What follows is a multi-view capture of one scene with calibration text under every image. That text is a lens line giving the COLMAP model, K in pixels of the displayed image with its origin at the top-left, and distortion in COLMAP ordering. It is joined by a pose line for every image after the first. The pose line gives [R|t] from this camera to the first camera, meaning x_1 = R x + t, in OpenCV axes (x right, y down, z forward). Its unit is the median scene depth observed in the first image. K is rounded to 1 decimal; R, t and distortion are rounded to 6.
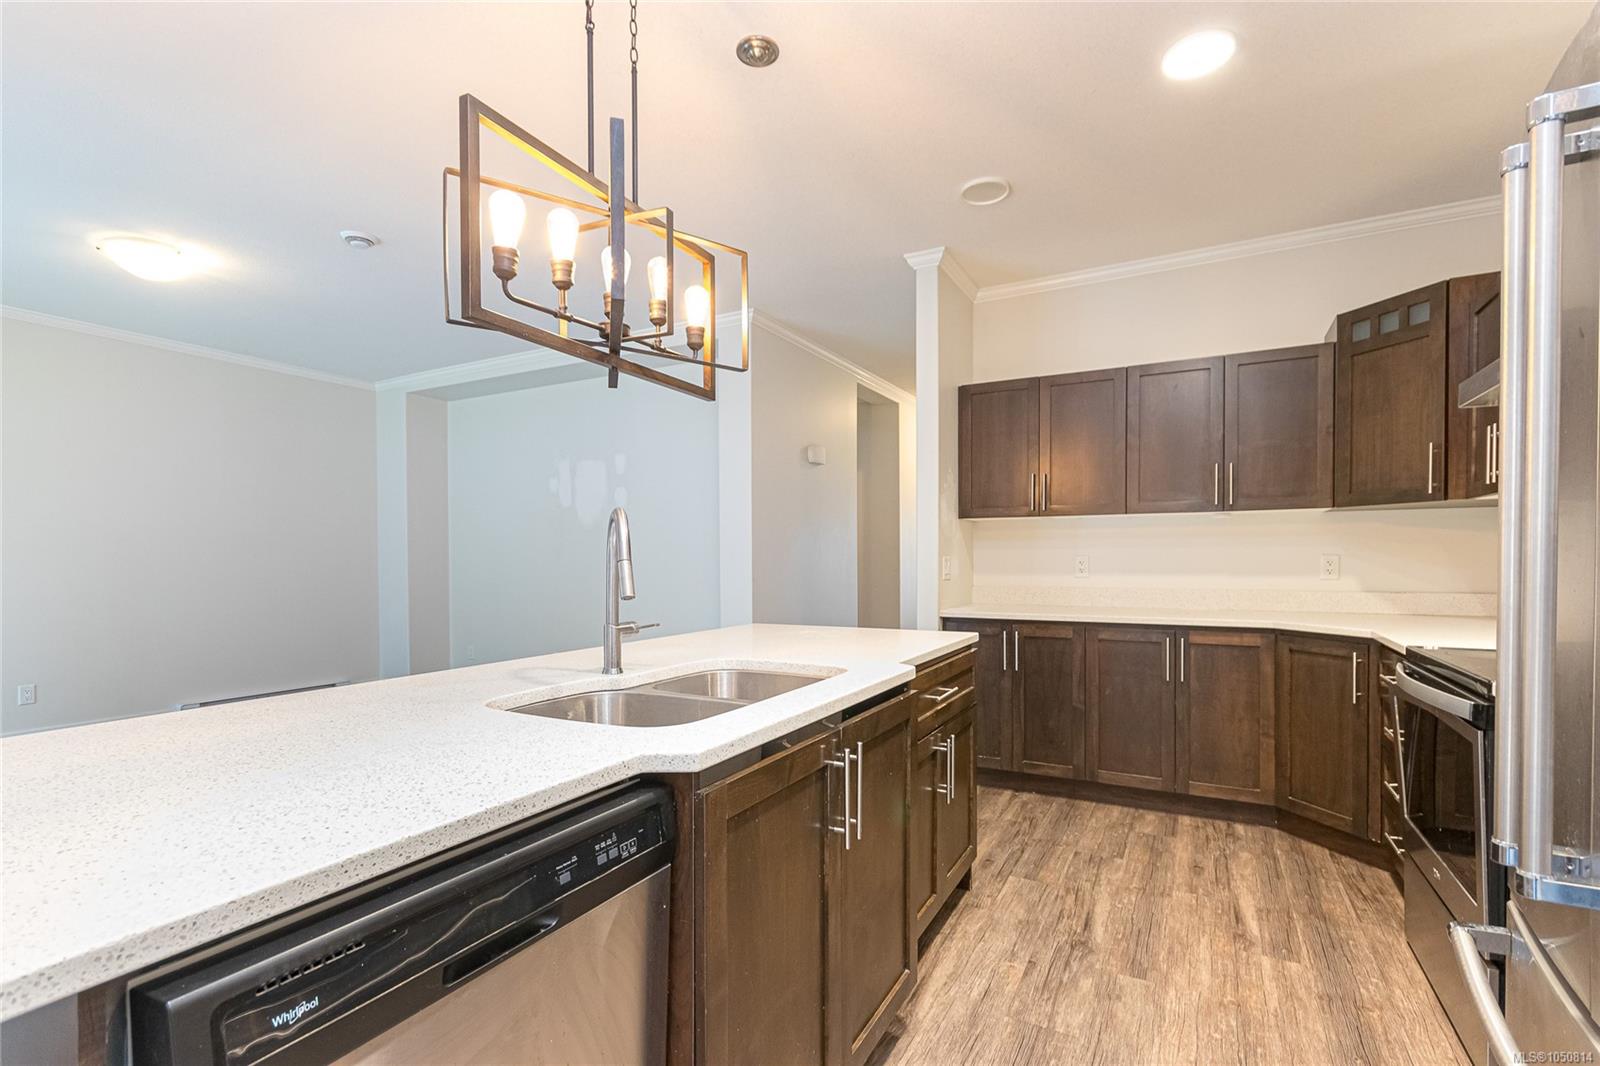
lens RADIAL K [[758.1, 0, 800.0], [0, 758.1, 560.6], [0, 0, 1]] dist [0.001261, -0.000055]
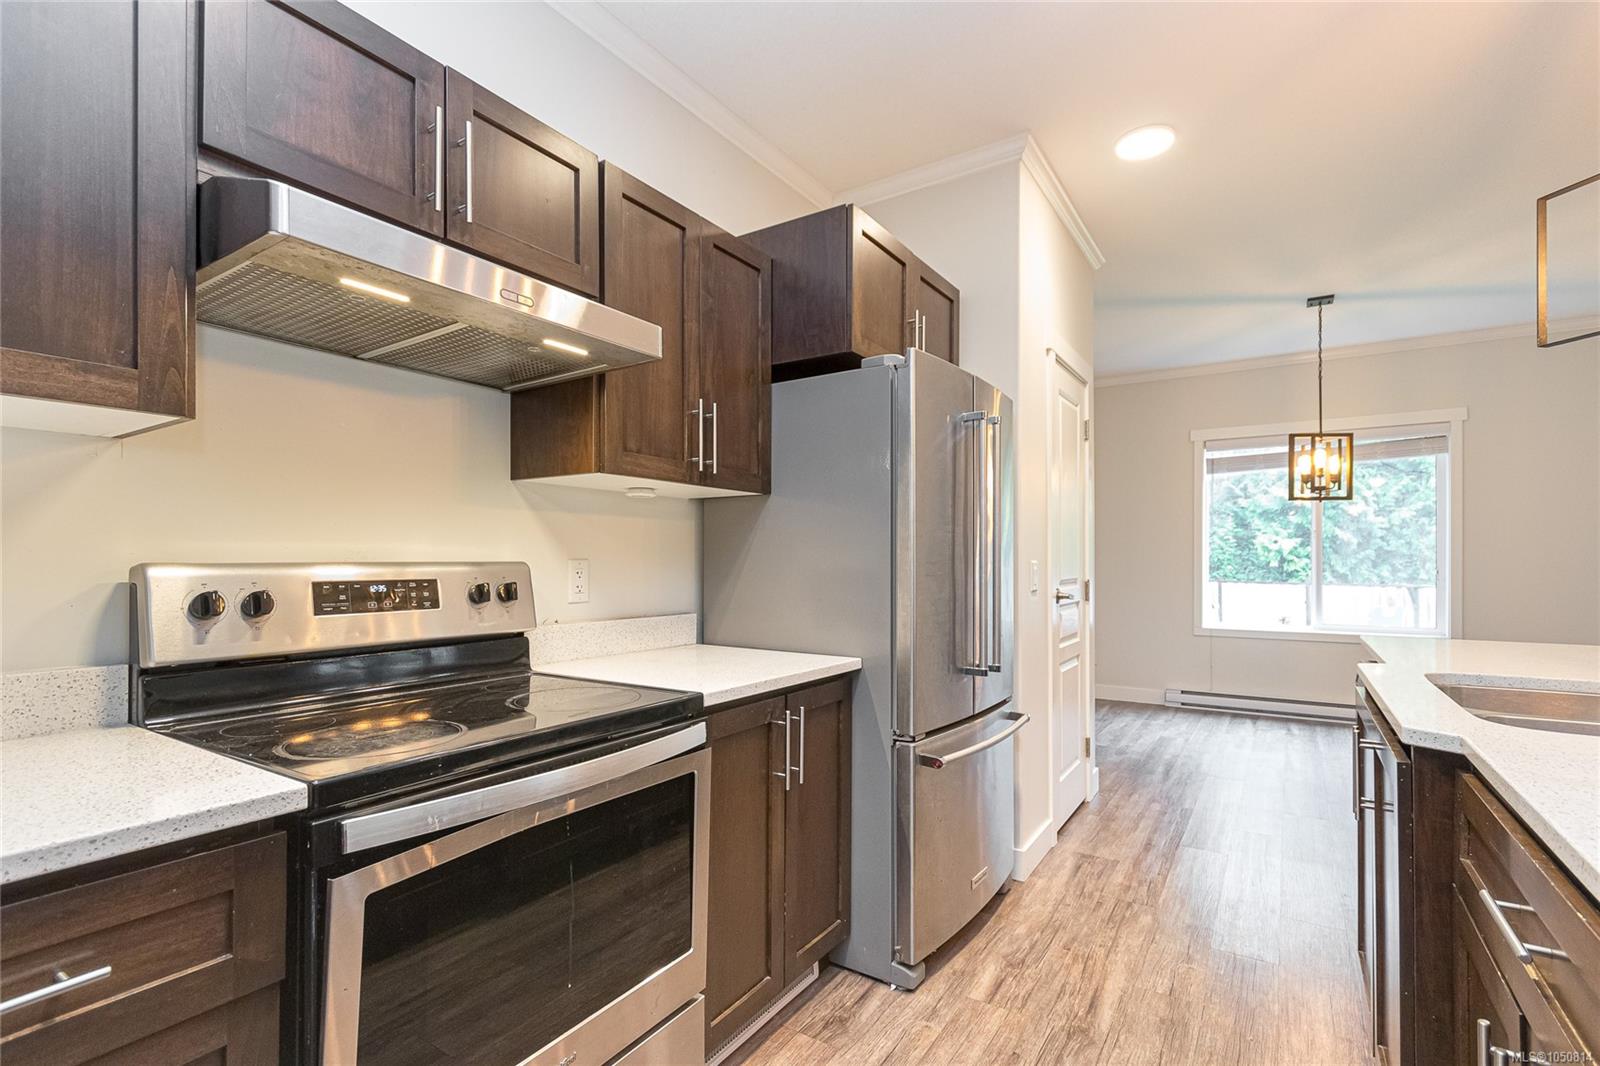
lens RADIAL K [[758.1, 0, 800.0], [0, 758.1, 560.6], [0, 0, 1]] dist [0.001261, -0.000055]
pose [[-0.996426, 0.004601, 0.084349, 0.359620], [0.004830, 0.999985, 0.002513, -0.003569], [-0.084336, 0.002912, -0.996433, 0.979293]]
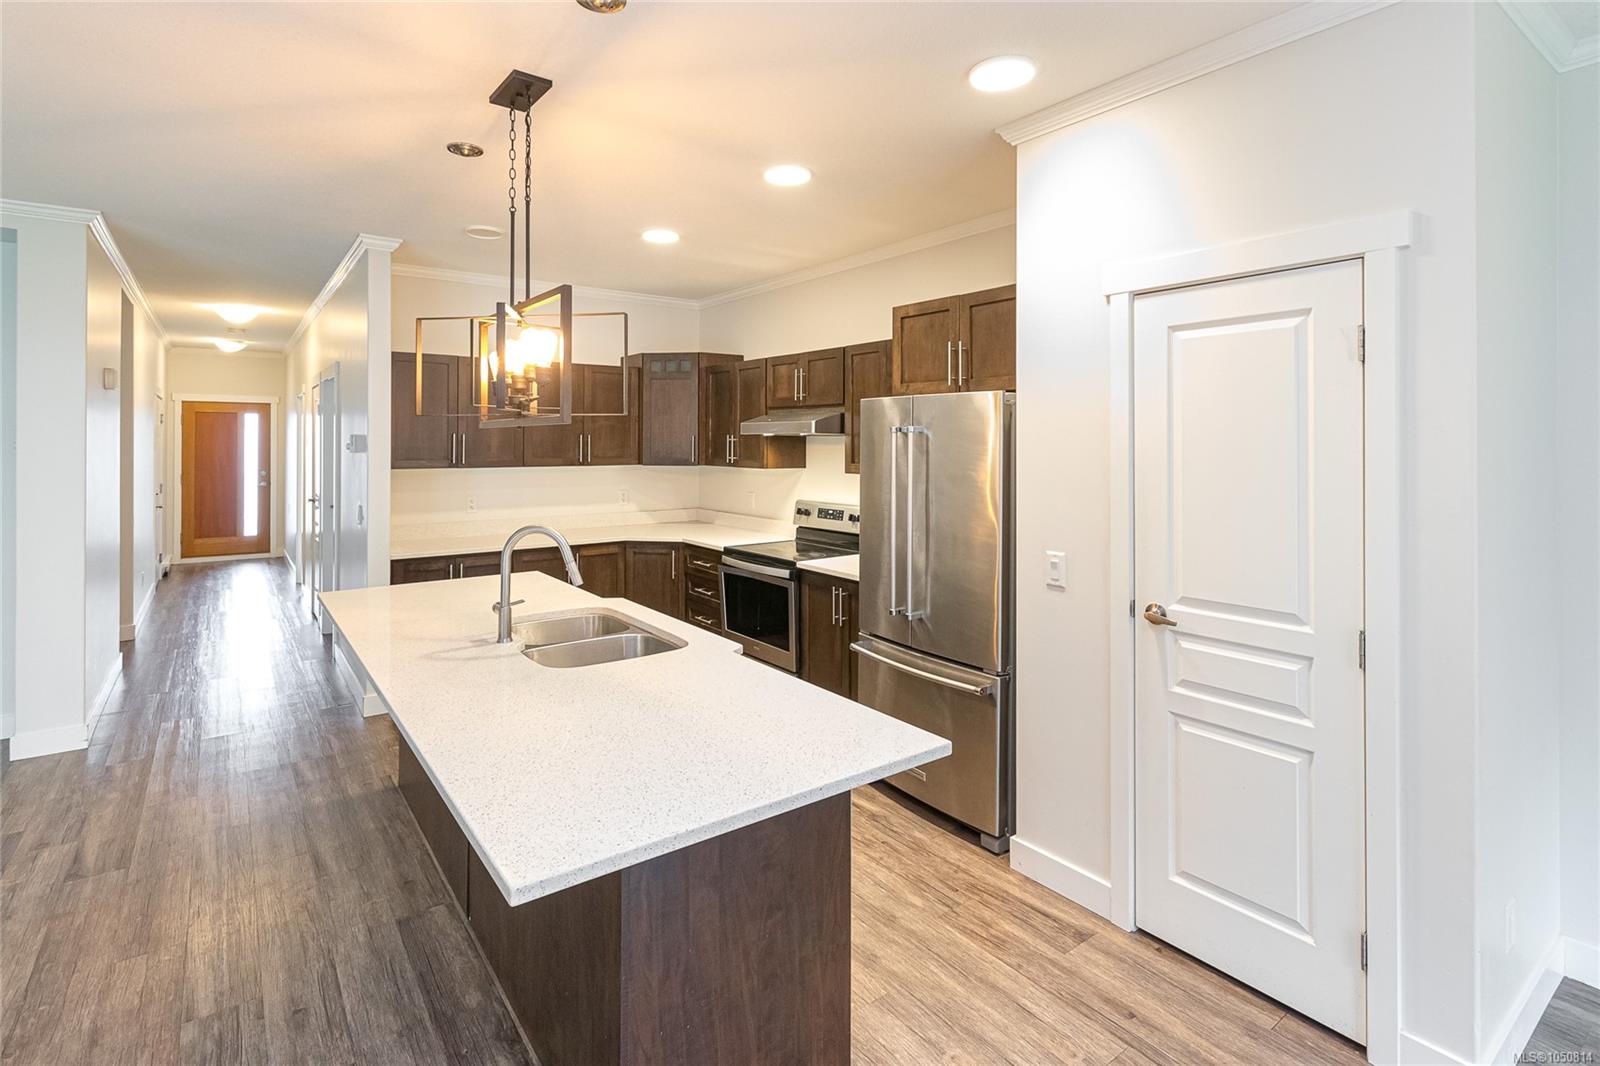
lens RADIAL K [[749.7, 0, 789.3], [0, 749.7, 436.4], [0, 0, 1]] dist [-0.000366, -0.000342]
pose [[0.426609, 0.009873, 0.904382, -0.686833], [0.002258, 0.999926, -0.011981, -0.115108], [-0.904433, 0.007153, 0.426555, -0.022576]]
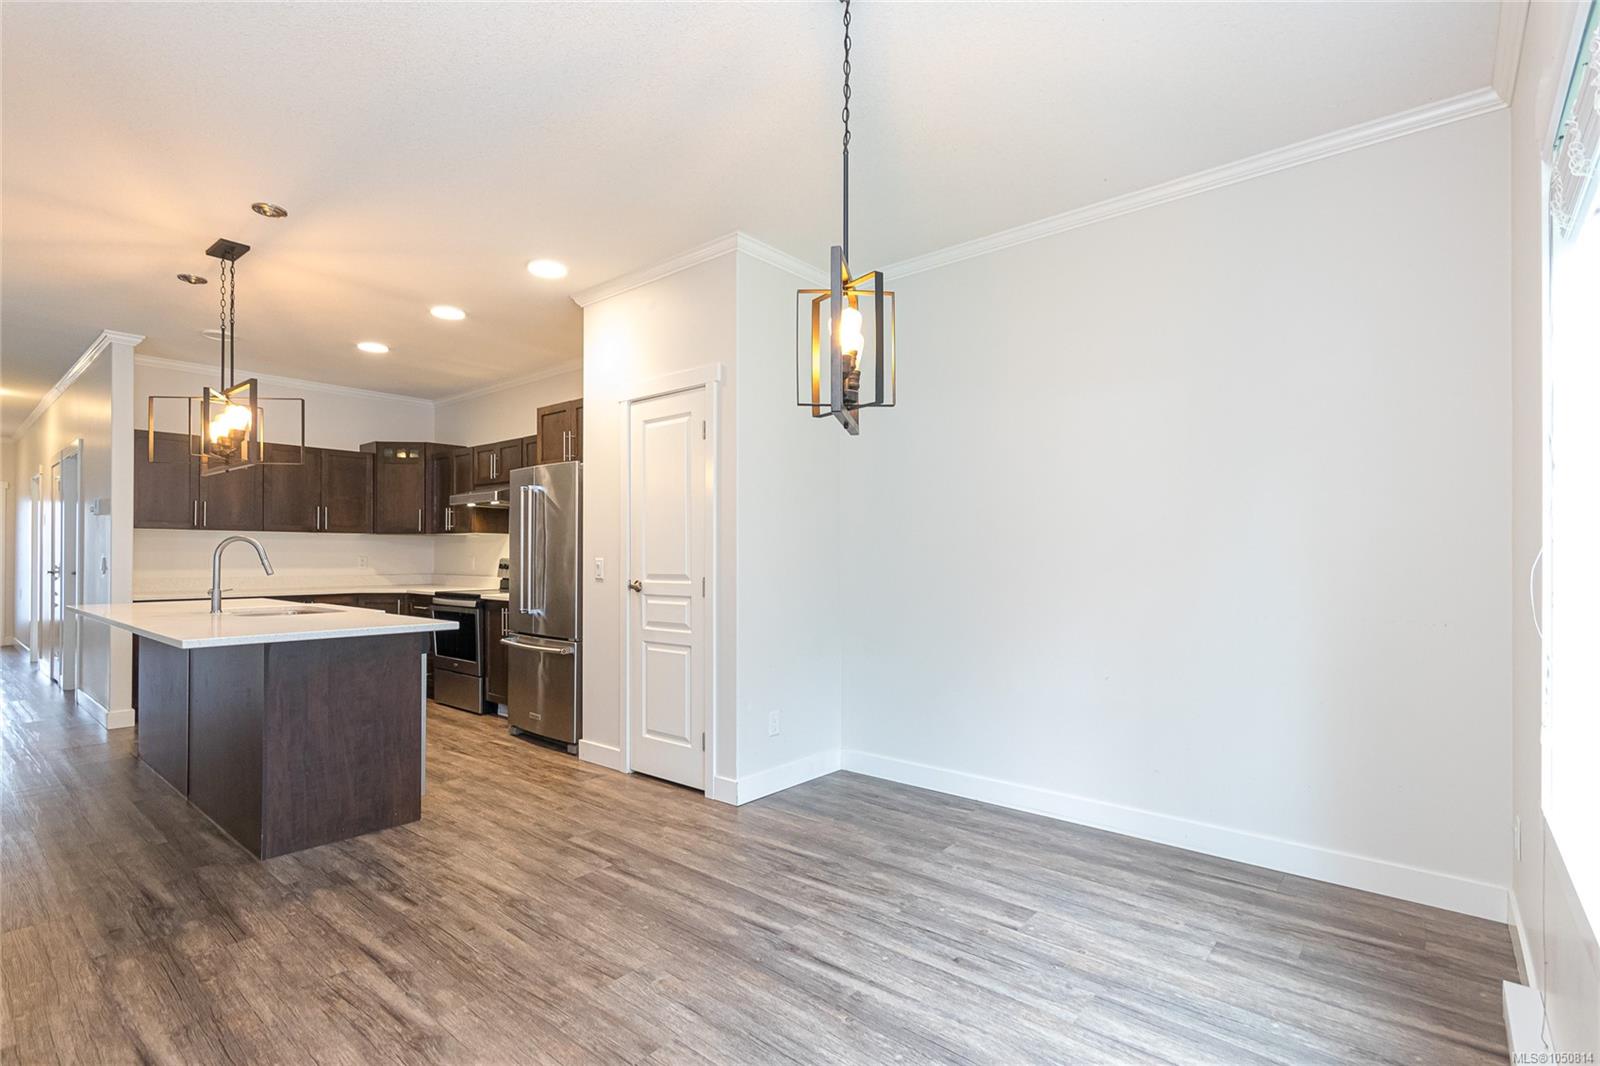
lens RADIAL K [[744.8, 0, 773.6], [0, 744.8, 555.6], [0, 0, 1]] dist [0.001336, 0.000099]
pose [[0.226641, 0.006430, 0.973957, -1.041031], [0.000248, 0.999978, -0.006659, 0.002920], [-0.973978, 0.001750, 0.226634, -0.527680]]
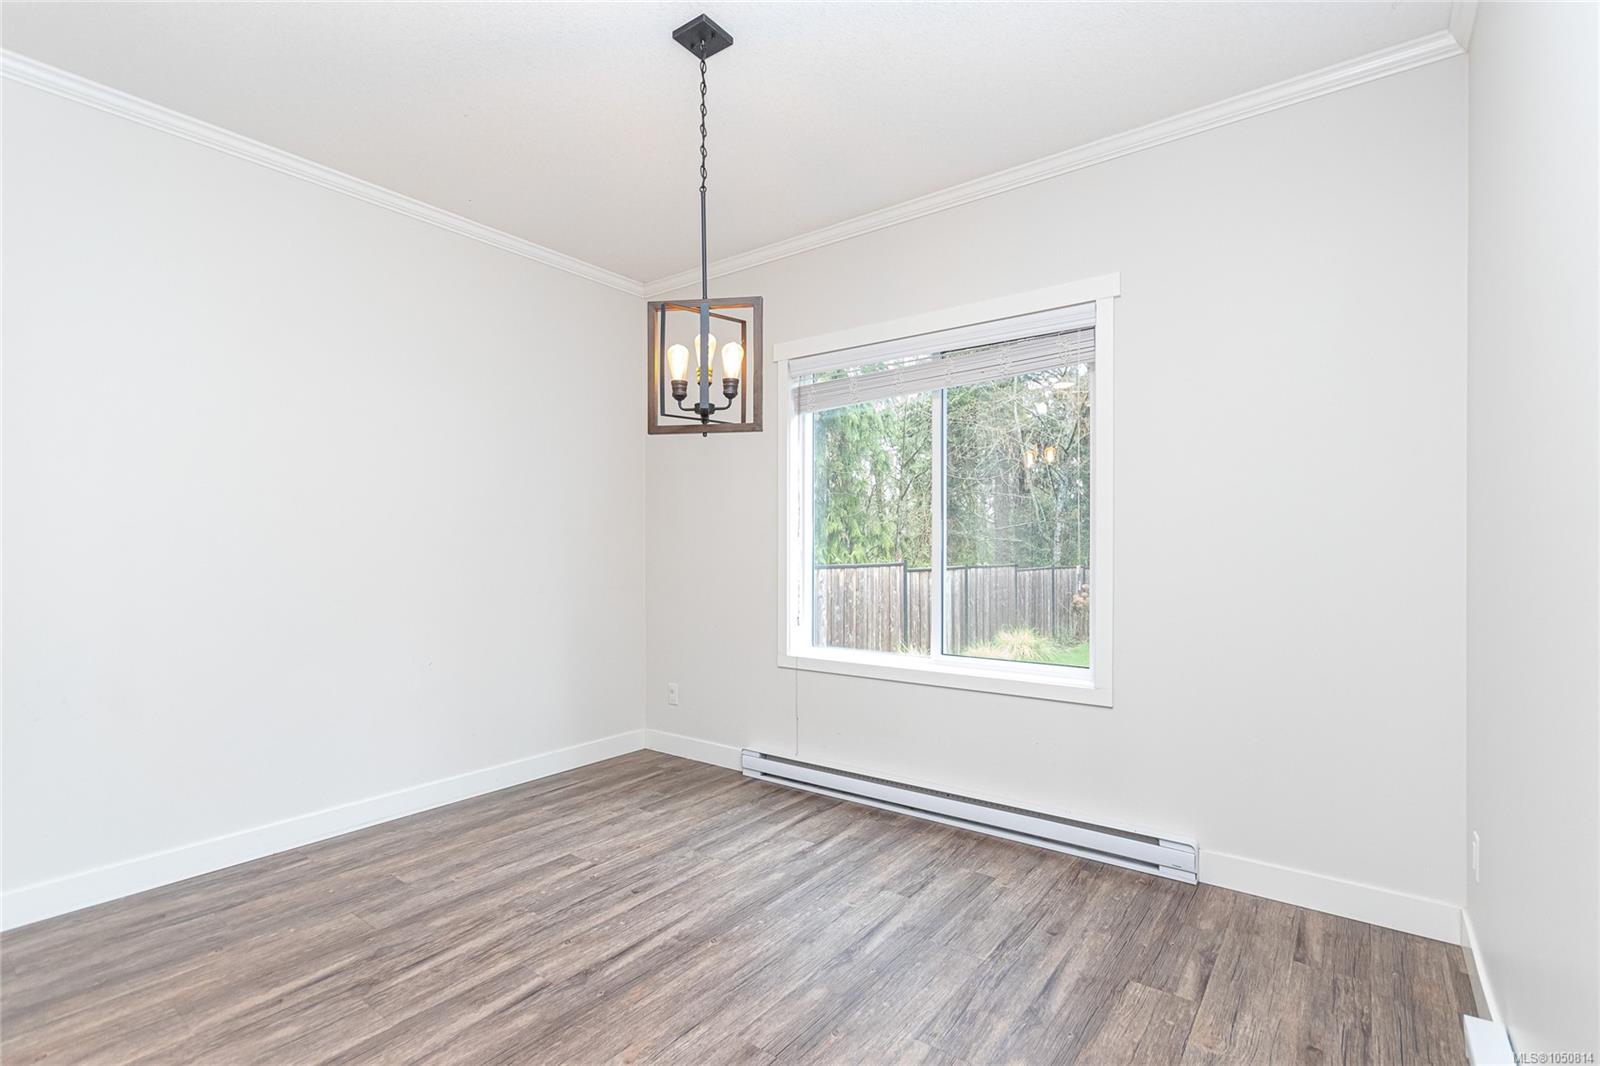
lens RADIAL K [[758.1, 0, 800.0], [0, 758.1, 560.6], [0, 0, 1]] dist [0.001261, -0.000055]
pose [[-0.989300, 0.003382, 0.145855, -0.640114], [0.006682, 0.999733, 0.022138, -0.002375], [-0.145742, 0.022876, -0.989058, 0.214120]]
